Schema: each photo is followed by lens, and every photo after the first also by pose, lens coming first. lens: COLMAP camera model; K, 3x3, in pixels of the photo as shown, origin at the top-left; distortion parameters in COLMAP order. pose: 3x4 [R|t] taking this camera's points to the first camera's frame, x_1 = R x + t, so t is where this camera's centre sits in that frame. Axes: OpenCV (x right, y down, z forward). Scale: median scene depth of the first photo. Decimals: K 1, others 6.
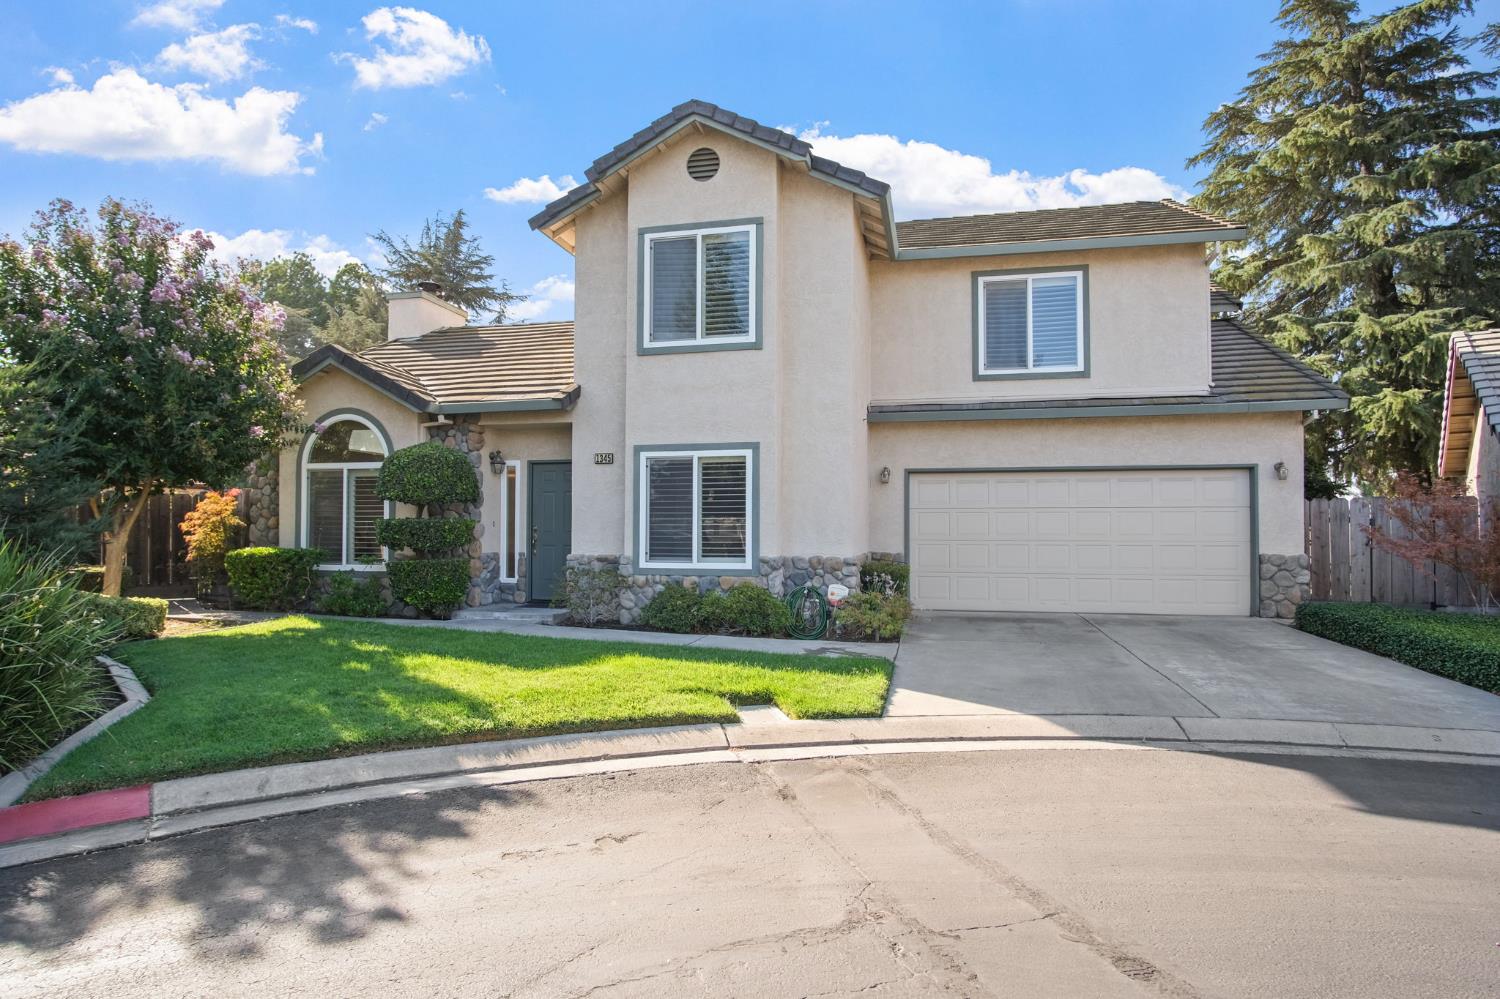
lens RADIAL K [[812.3, 0, 747.6], [0, 812.3, 506.8], [0, 0, 1]] dist [-0.026436, 0.004648]
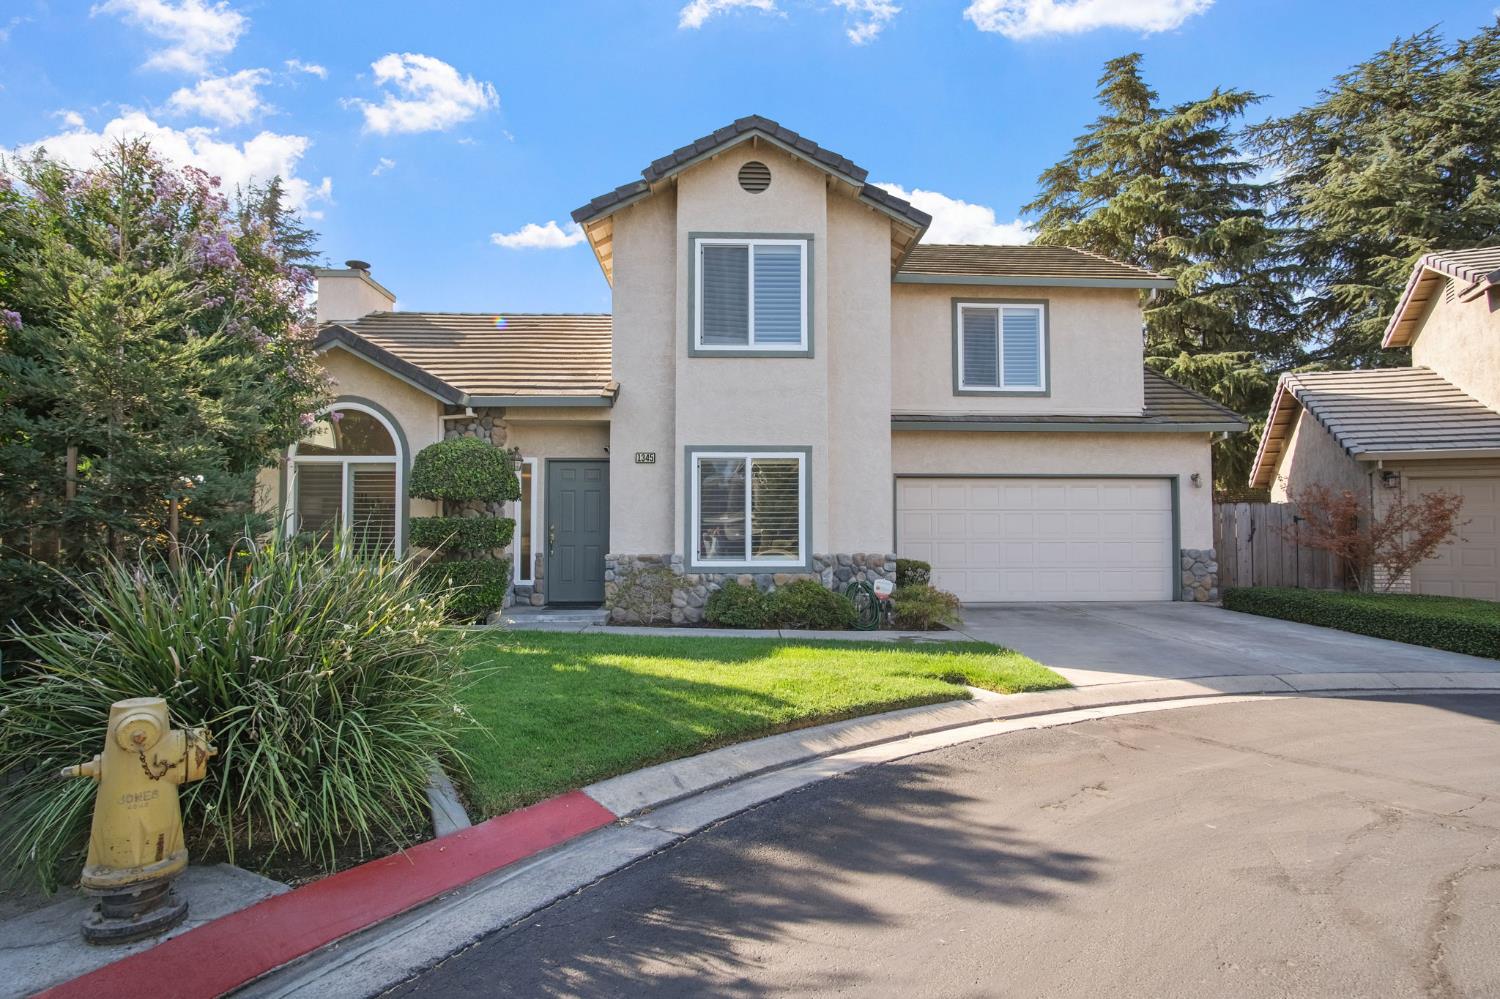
lens RADIAL K [[812.3, 0, 753.0], [0, 812.3, 499.4], [0, 0, 1]] dist [-0.026436, 0.004648]
pose [[0.963158, 0.009128, 0.268780, -0.325484], [-0.005554, 0.999886, -0.014053, 0.005050], [-0.268878, 0.012042, 0.963099, 0.003596]]
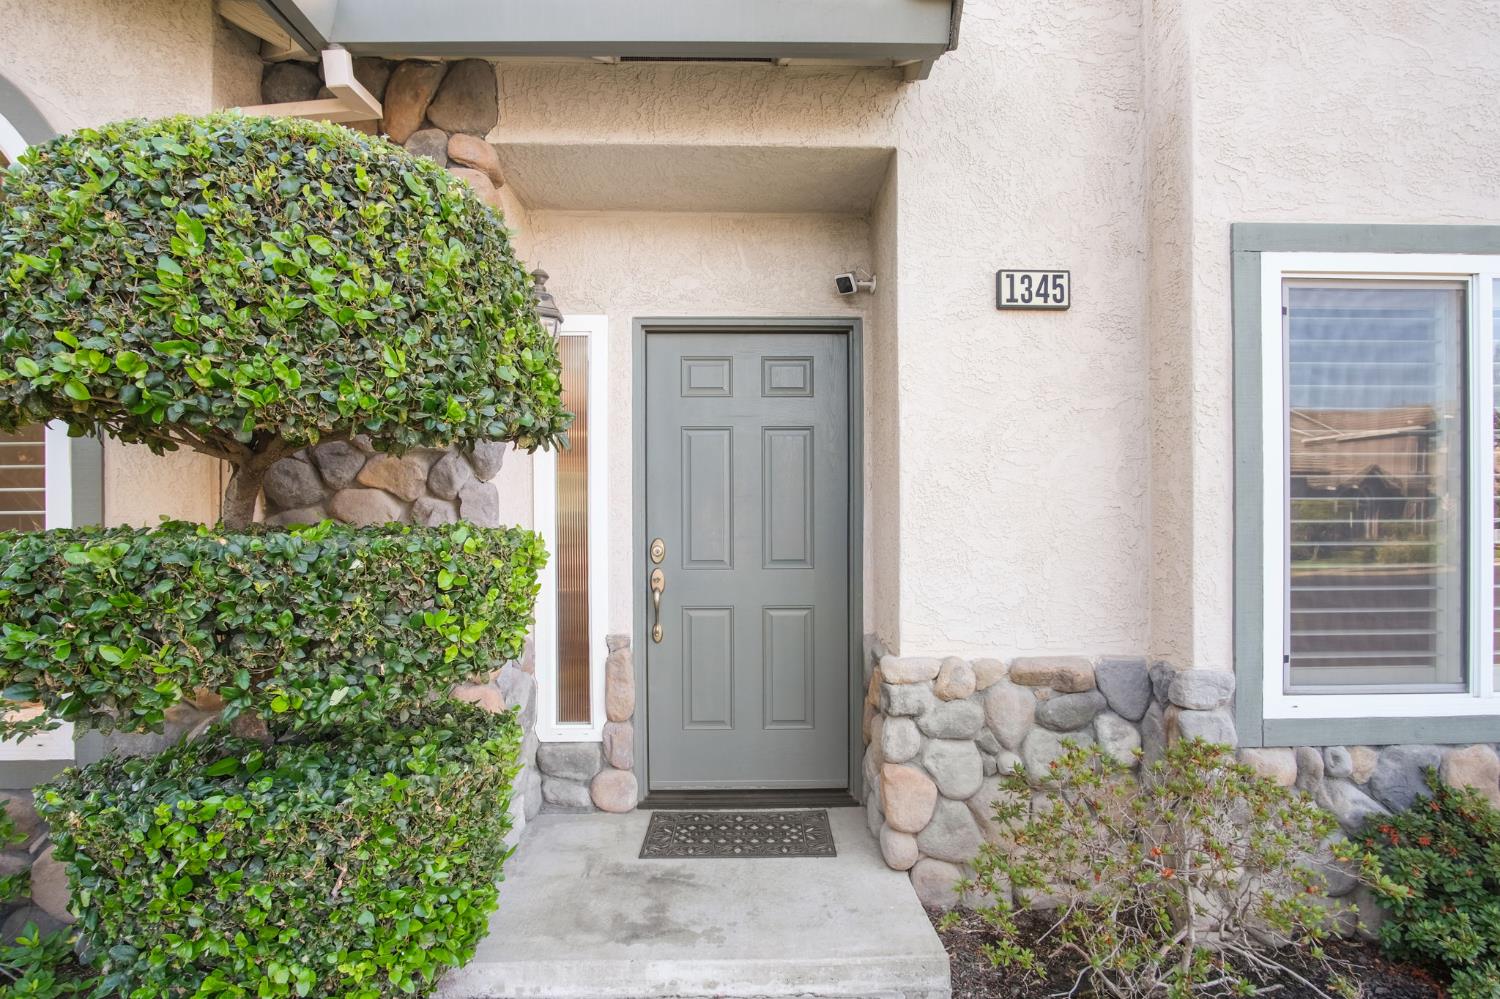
lens RADIAL K [[812.3, 0, 754.1], [0, 812.3, 512.2], [0, 0, 1]] dist [-0.026436, 0.004648]
pose [[0.967416, -0.003702, 0.253163, -0.338390], [-0.001917, 0.999757, 0.021947, 0.006706], [-0.253183, -0.021717, 0.967175, 0.787667]]
